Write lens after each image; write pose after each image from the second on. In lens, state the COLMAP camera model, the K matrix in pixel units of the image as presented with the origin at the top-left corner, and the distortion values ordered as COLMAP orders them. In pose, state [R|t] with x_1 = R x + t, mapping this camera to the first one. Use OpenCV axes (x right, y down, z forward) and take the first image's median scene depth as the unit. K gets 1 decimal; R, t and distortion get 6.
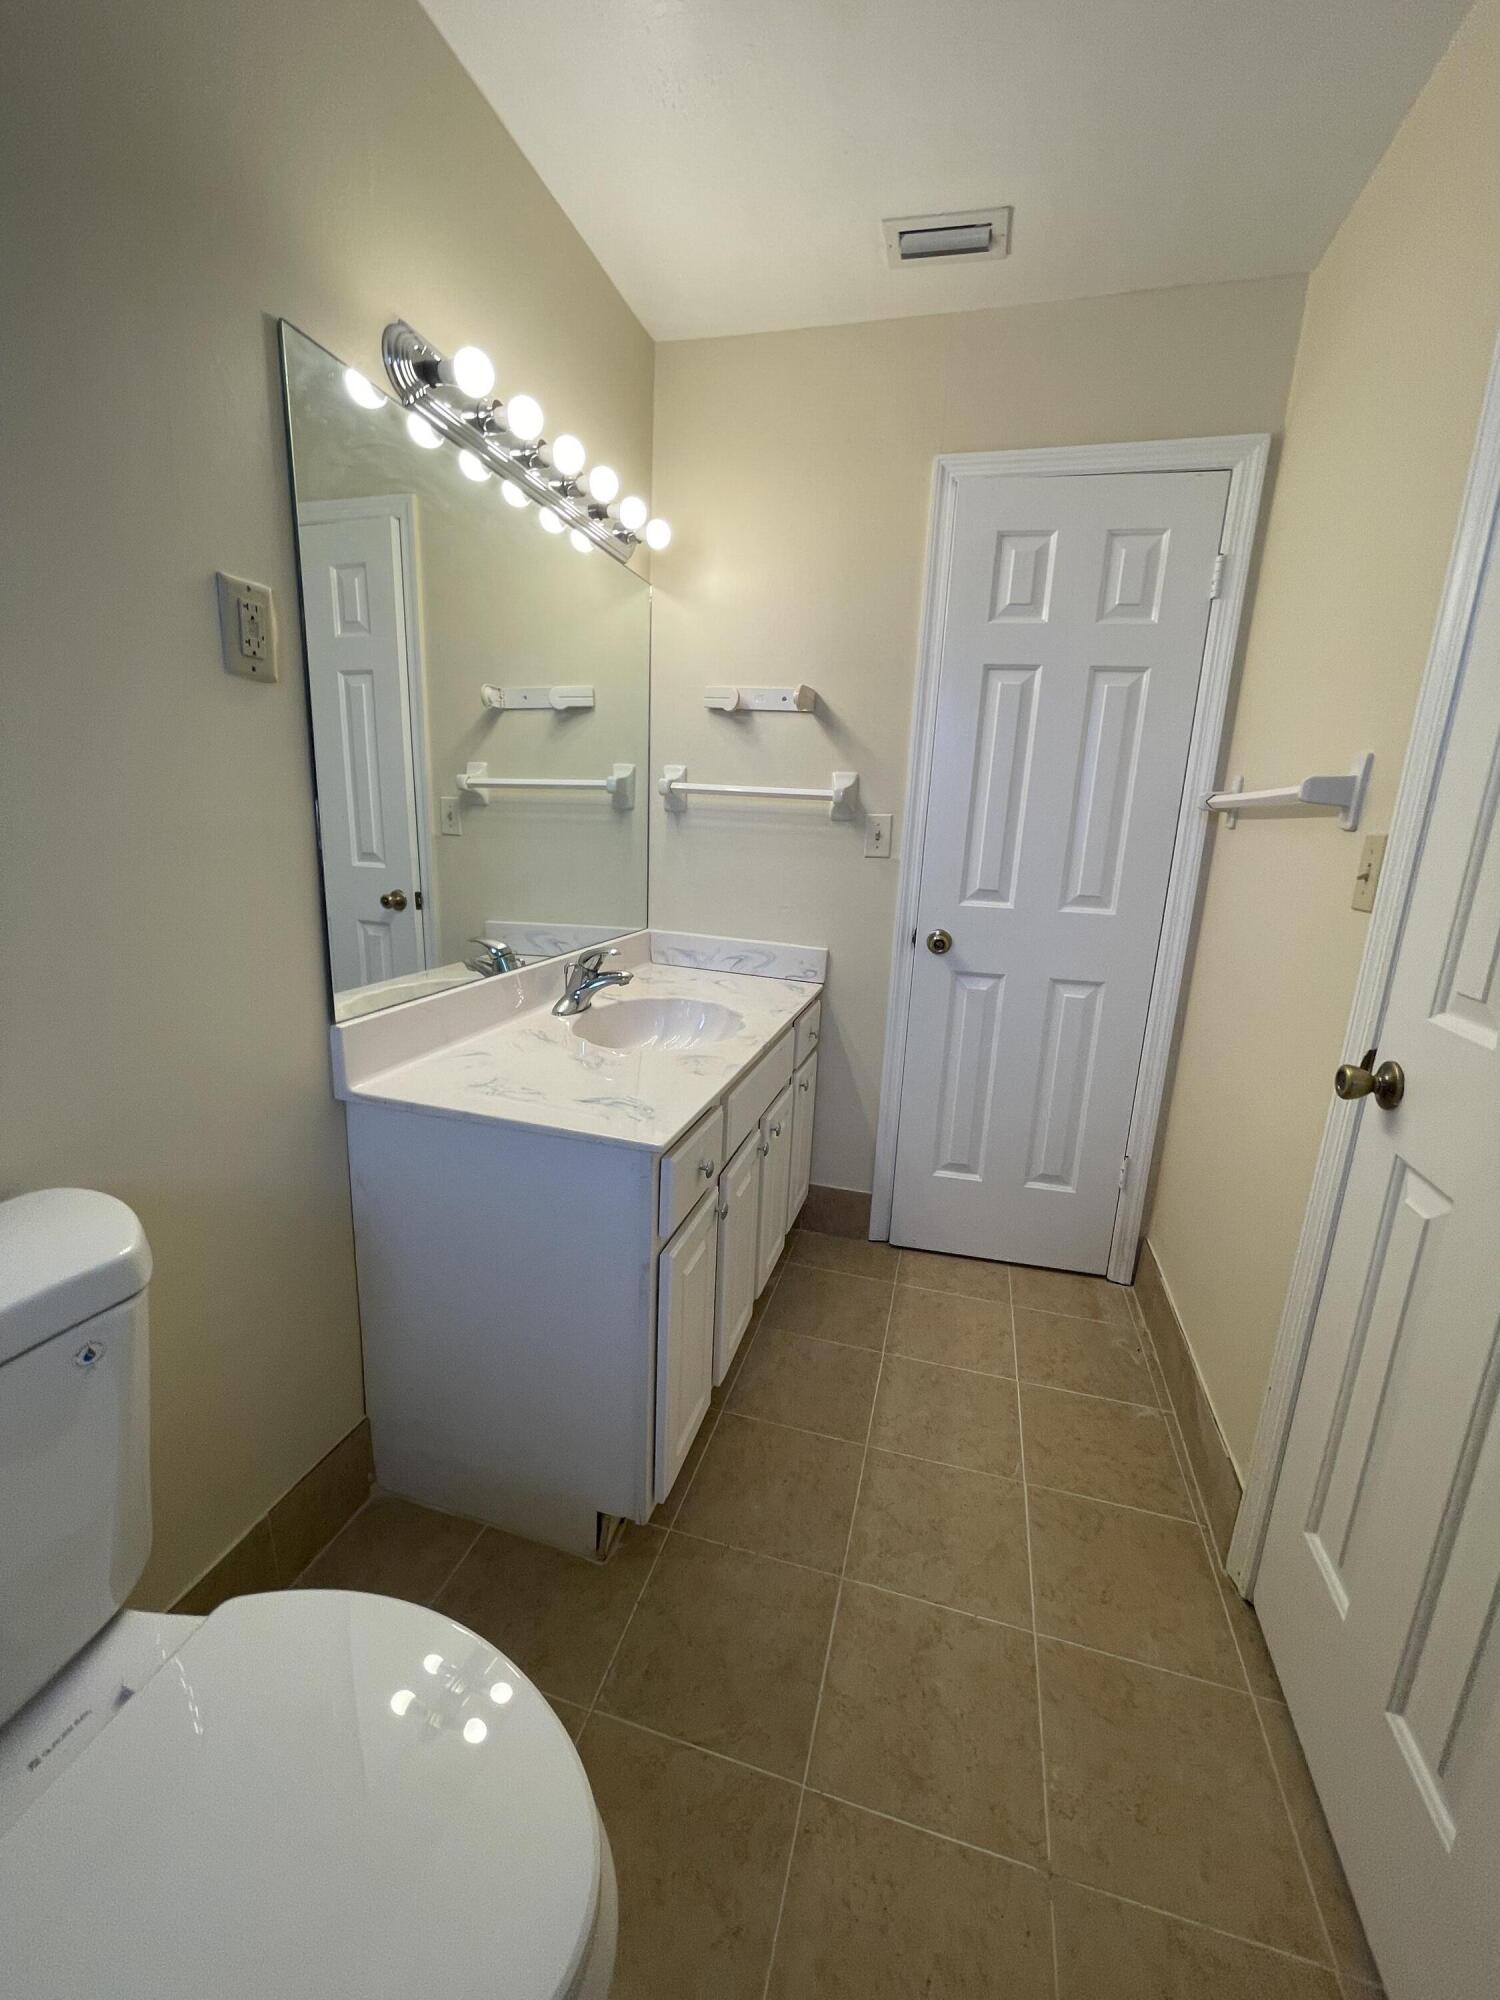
lens RADIAL K [[807.2, 0, 755.3], [0, 807.2, 994.8], [0, 0, 1]] dist [-0.000474, -0.000274]
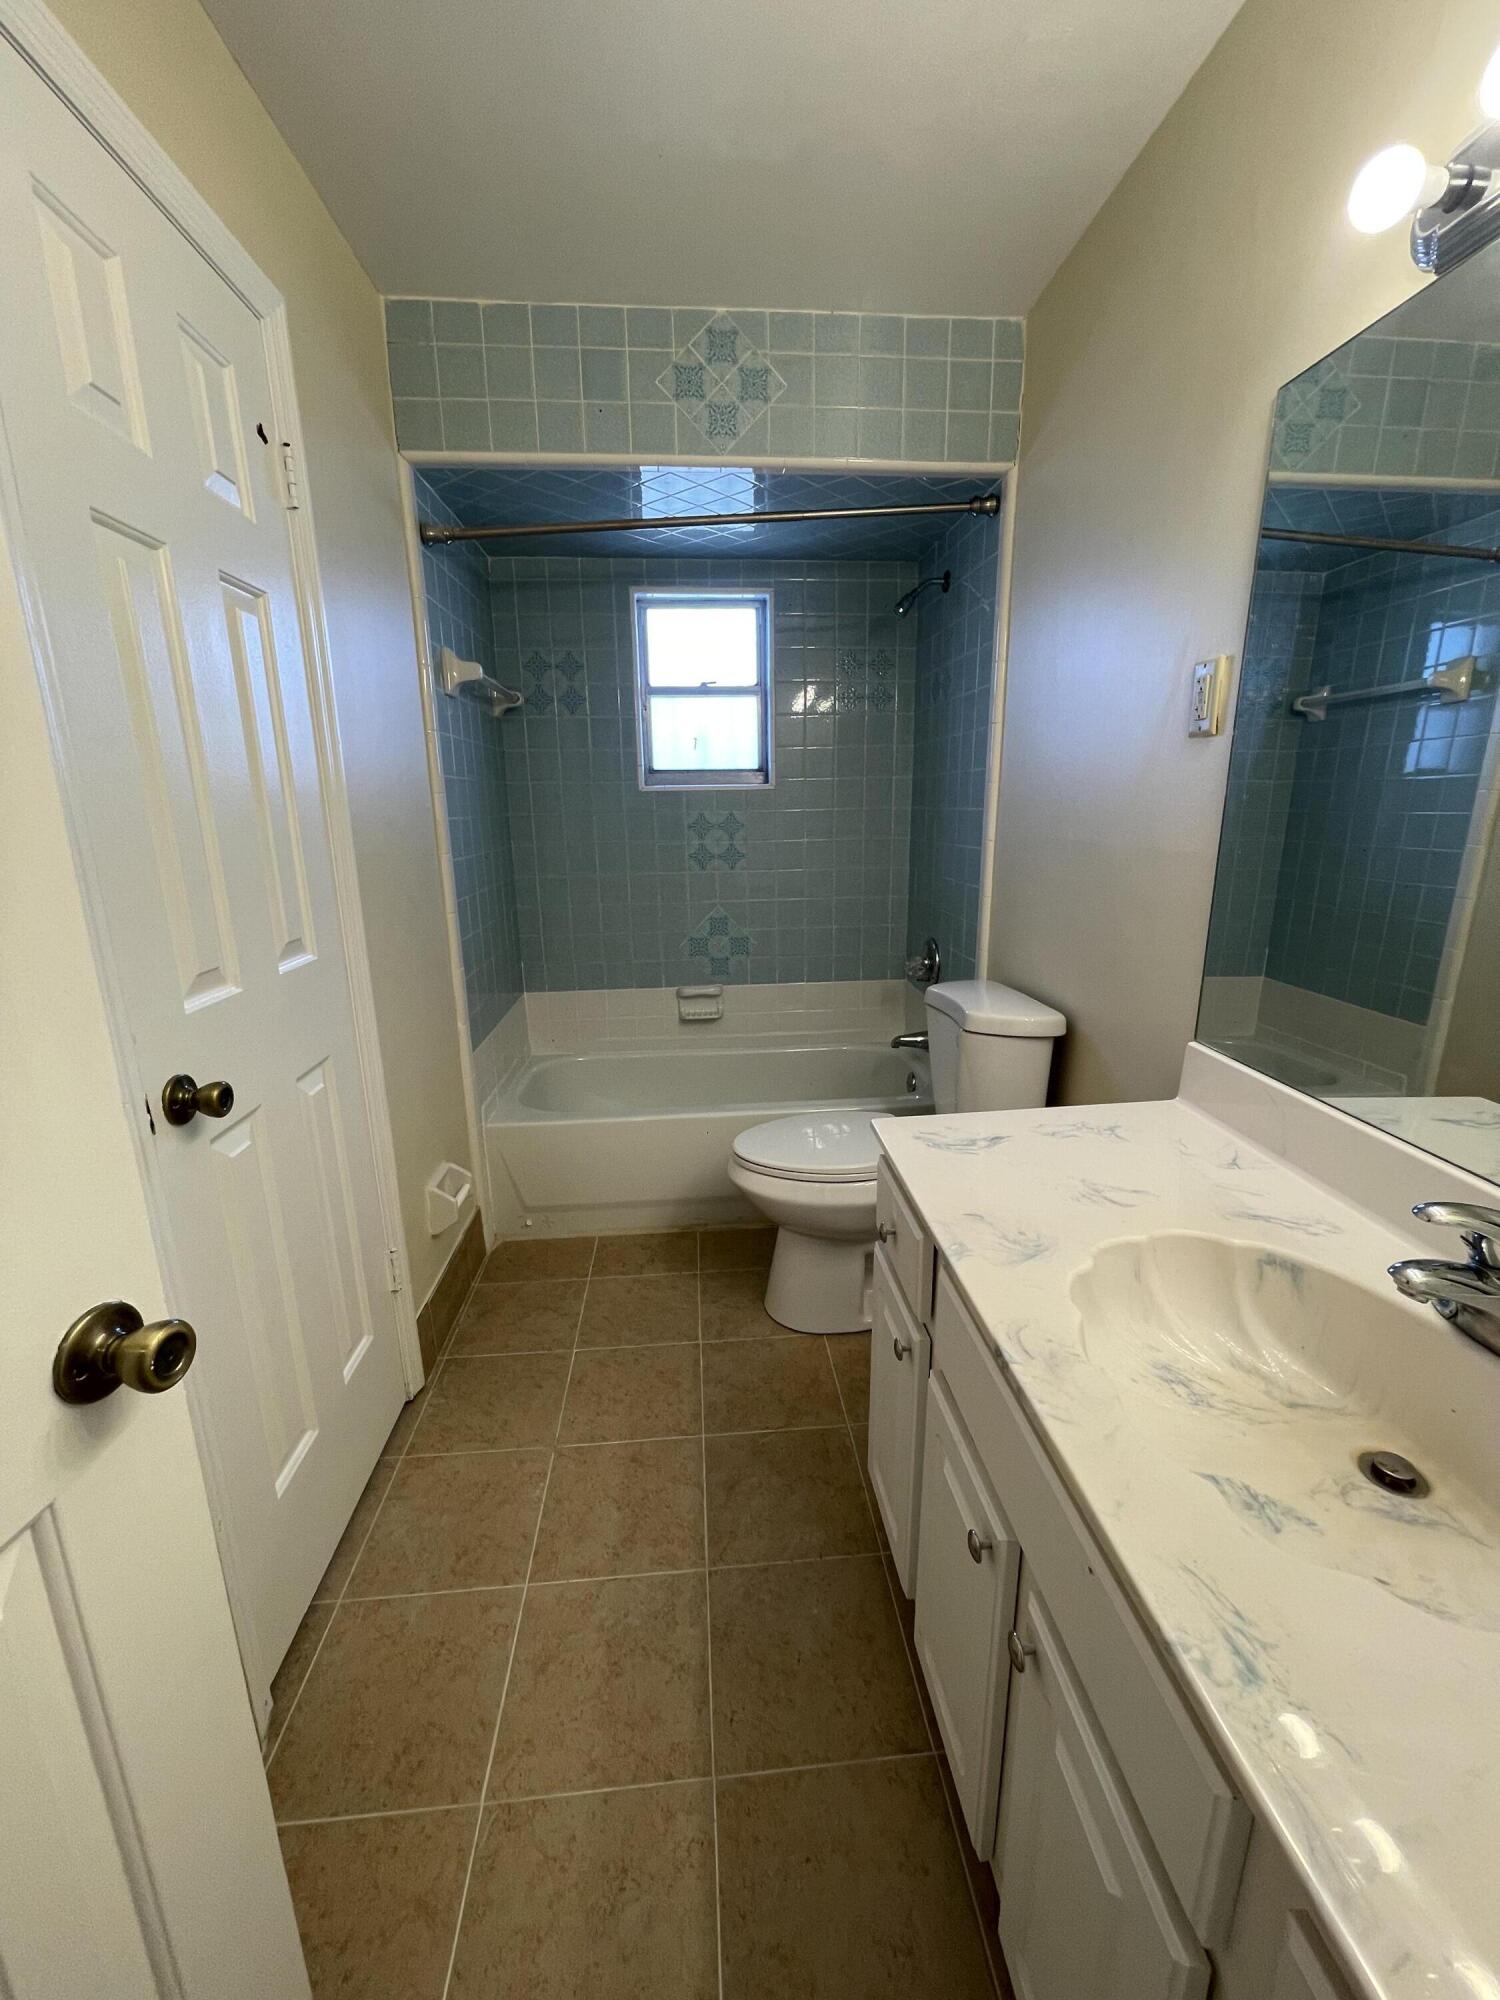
lens RADIAL K [[807.2, 0, 755.9], [0, 807.2, 1008.1], [0, 0, 1]] dist [-0.000474, -0.000274]
pose [[-0.937903, 0.051548, -0.343047, 0.363733], [-0.111311, 0.891885, 0.438350, -0.375576], [0.328554, 0.449315, -0.830763, 1.544327]]
